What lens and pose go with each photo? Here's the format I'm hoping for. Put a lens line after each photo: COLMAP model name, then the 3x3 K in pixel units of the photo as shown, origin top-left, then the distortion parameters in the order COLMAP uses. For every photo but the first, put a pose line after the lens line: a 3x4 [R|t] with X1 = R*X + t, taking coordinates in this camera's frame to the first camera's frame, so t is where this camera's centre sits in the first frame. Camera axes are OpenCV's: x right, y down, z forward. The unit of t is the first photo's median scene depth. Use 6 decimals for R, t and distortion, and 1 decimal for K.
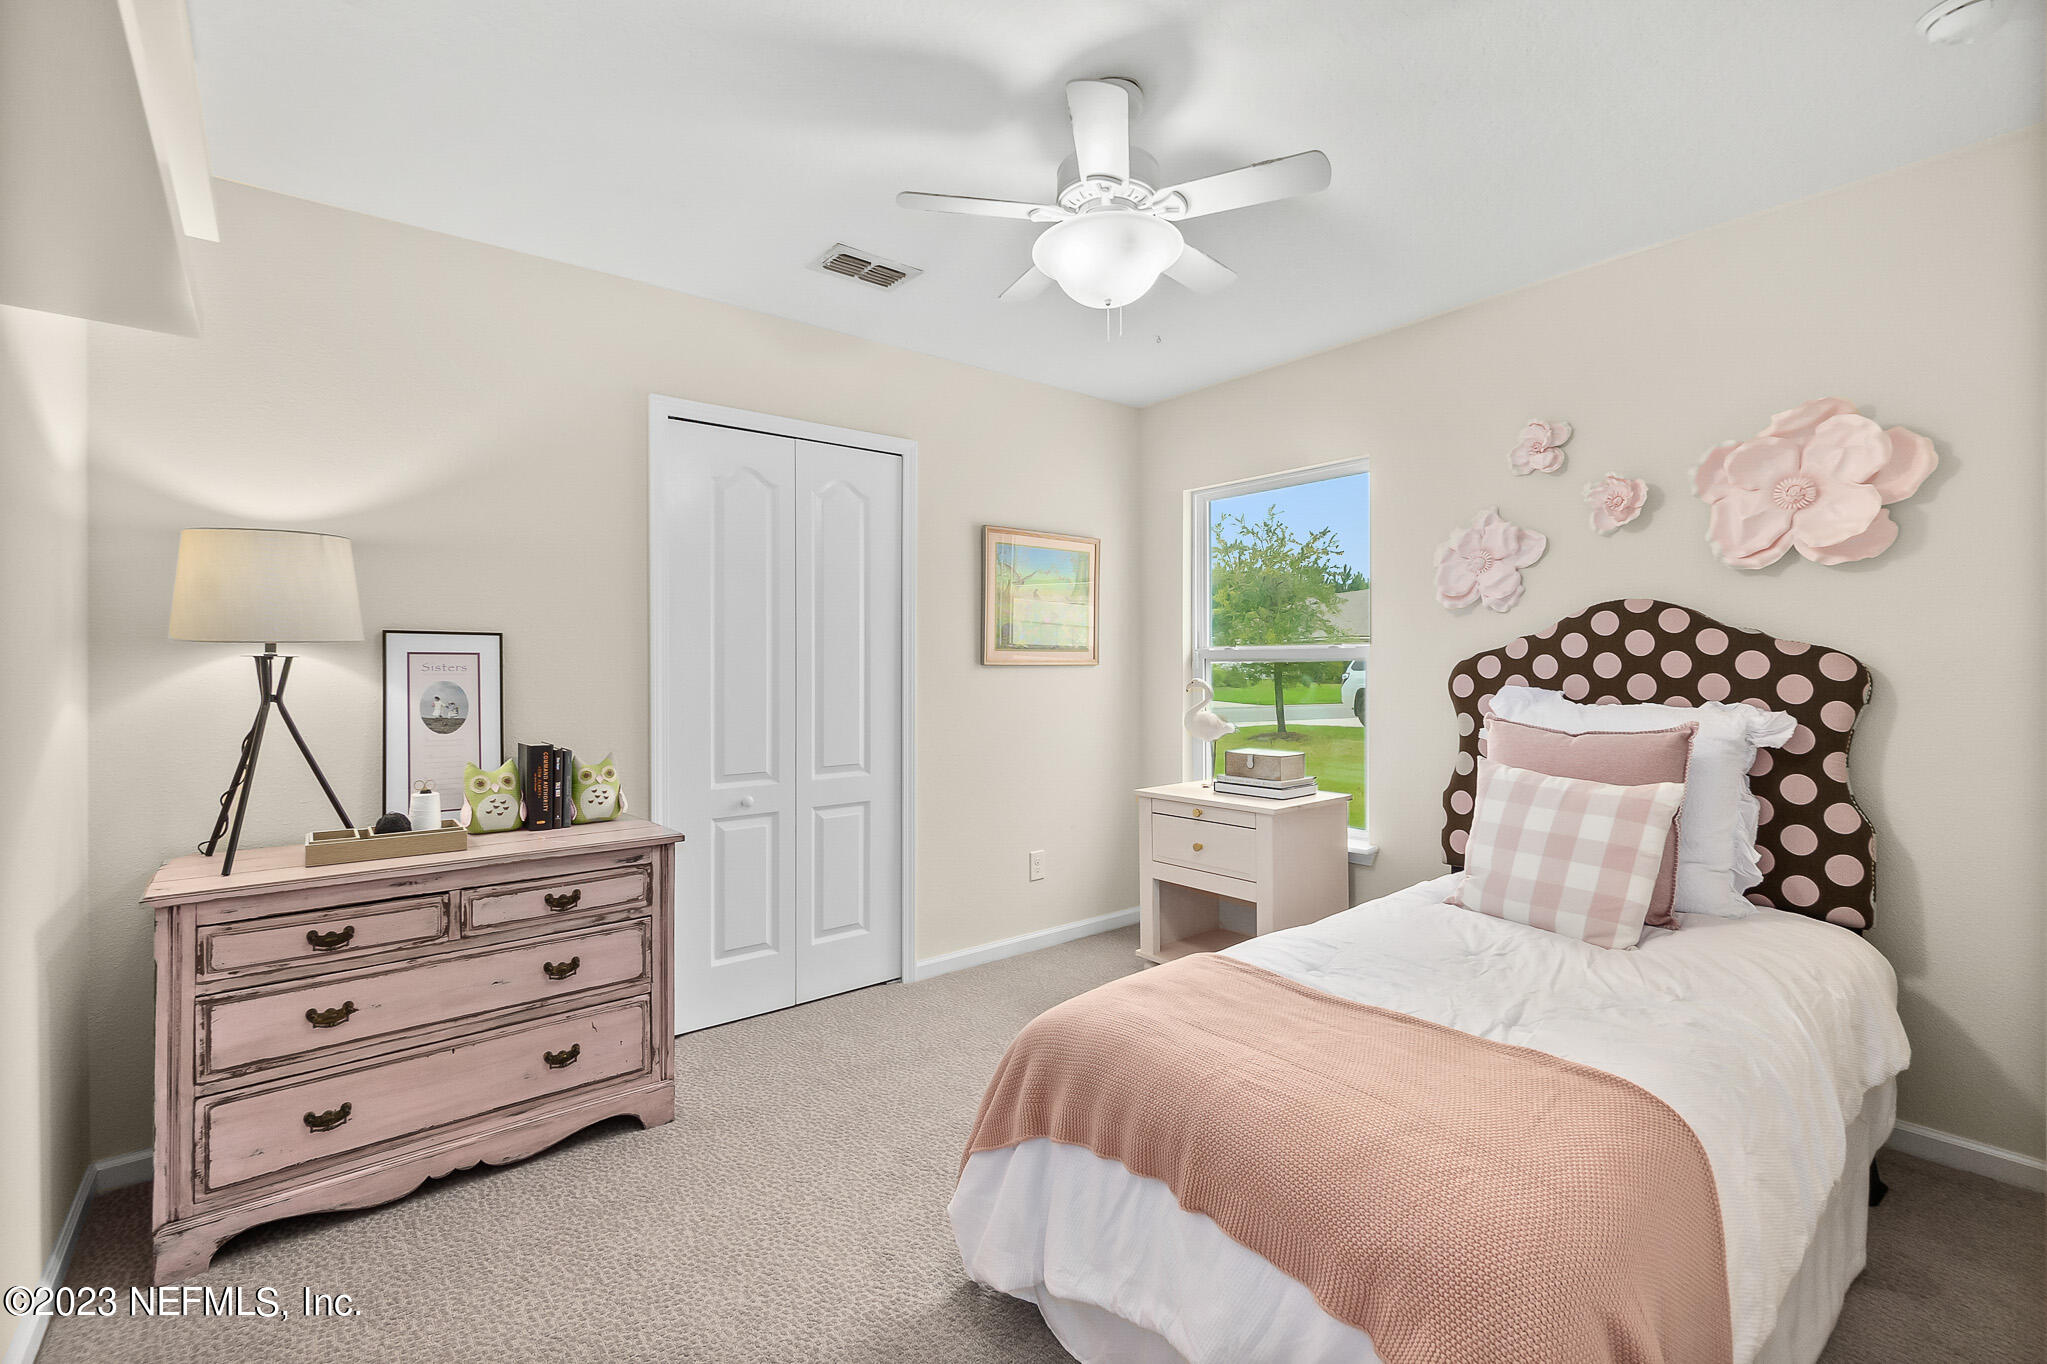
lens RADIAL K [[888.3, 0, 1019.1], [0, 888.3, 677.2], [0, 0, 1]] dist [-0.007067, 0.000373]
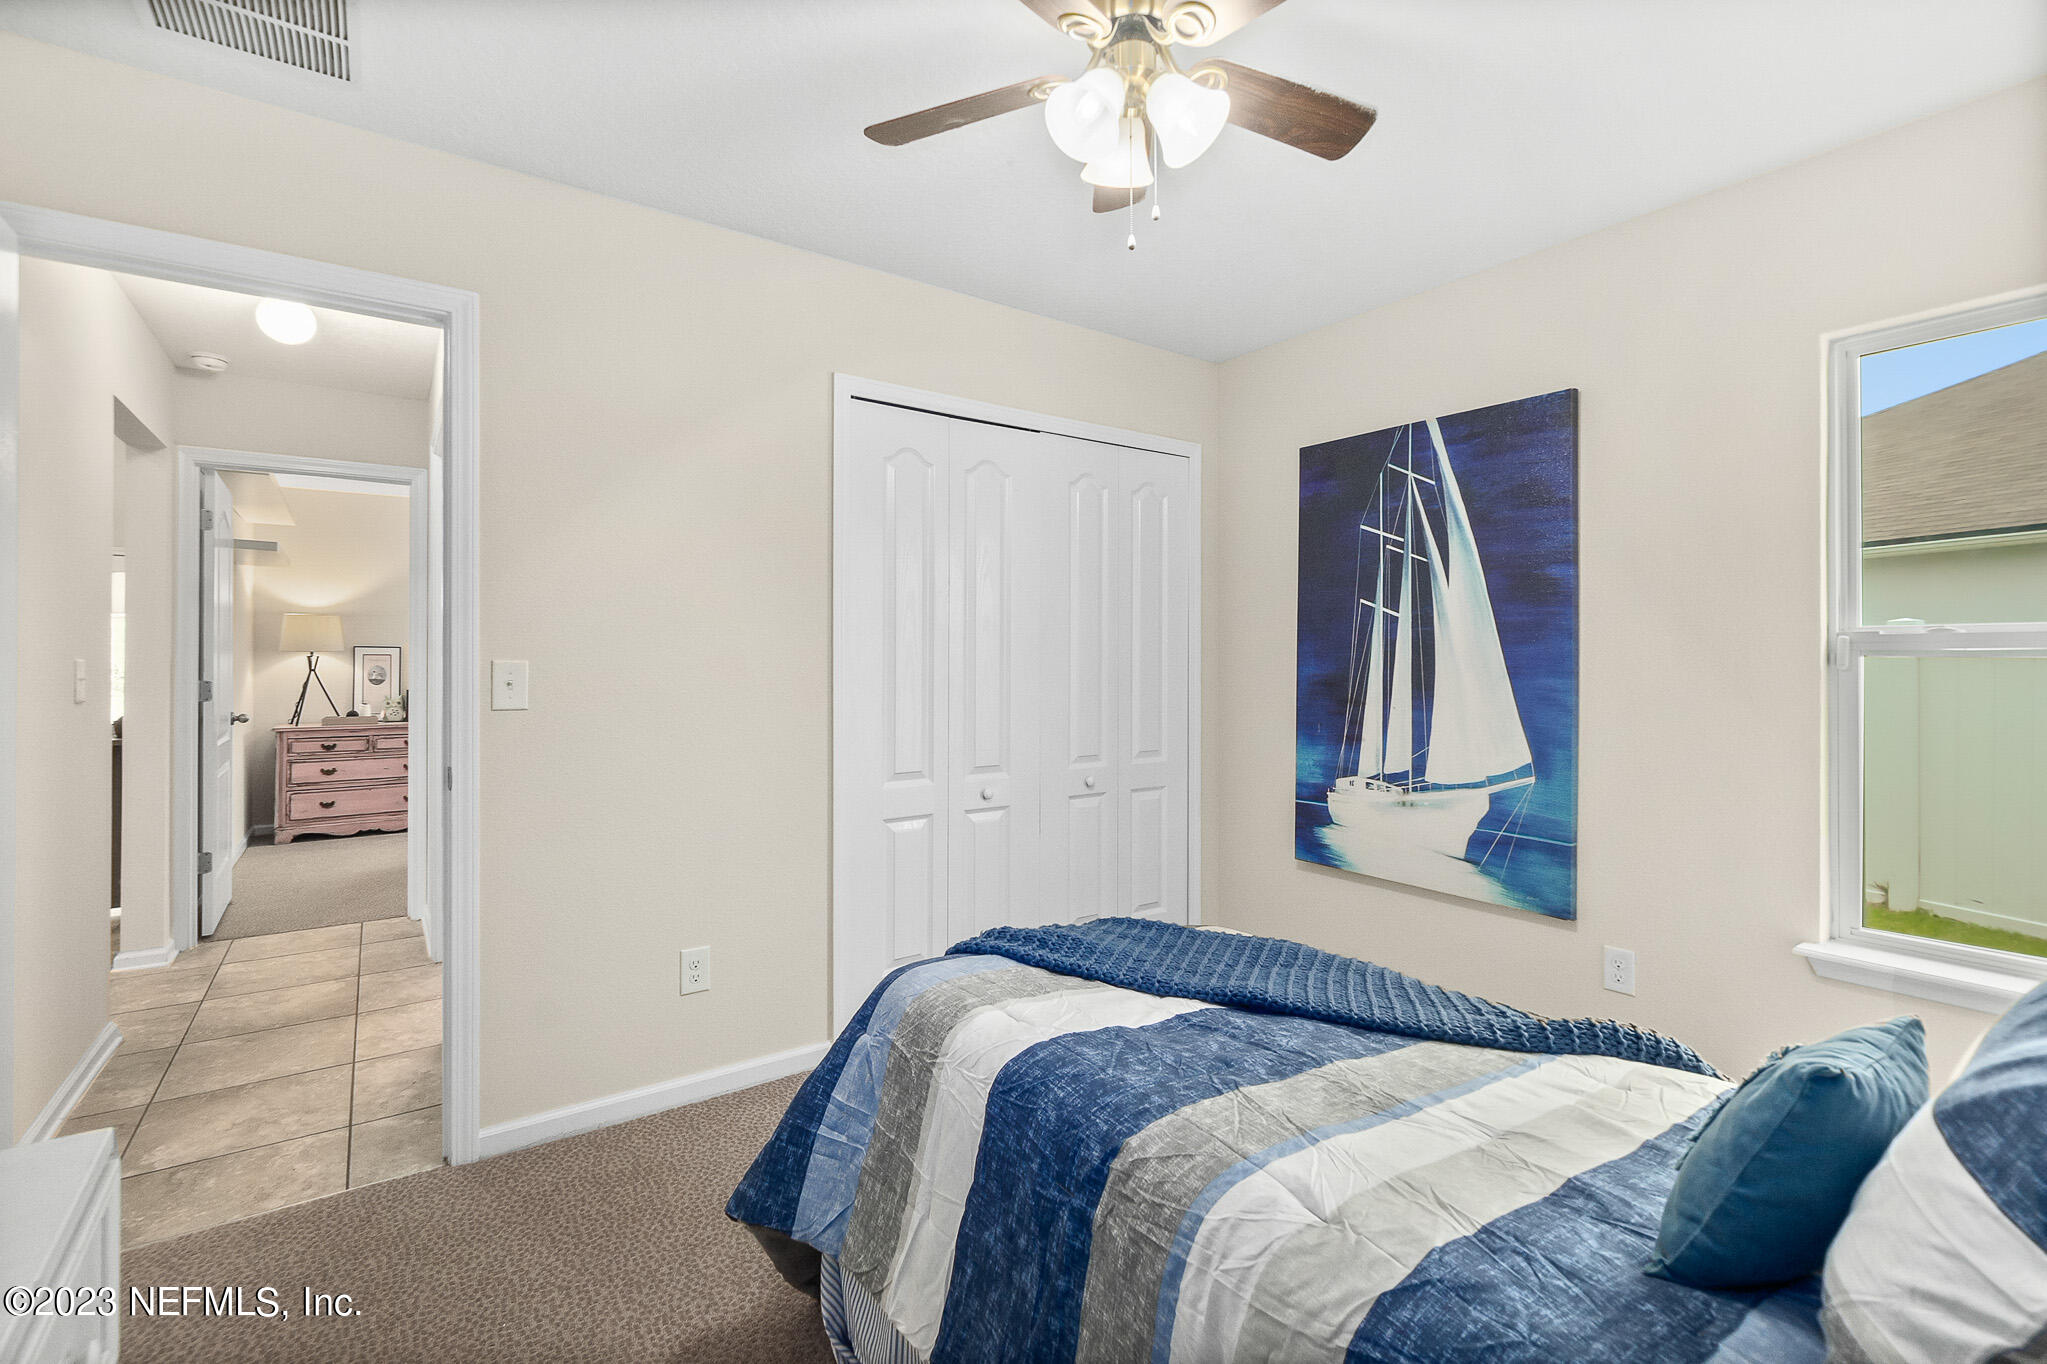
lens RADIAL K [[888.3, 0, 1027.5], [0, 888.3, 664.9], [0, 0, 1]] dist [-0.007067, 0.000373]
pose [[0.998808, 0.001300, -0.048788, 1.764229], [-0.001511, 0.999990, -0.004276, 0.014441], [0.048782, 0.004344, 0.998800, -1.920719]]
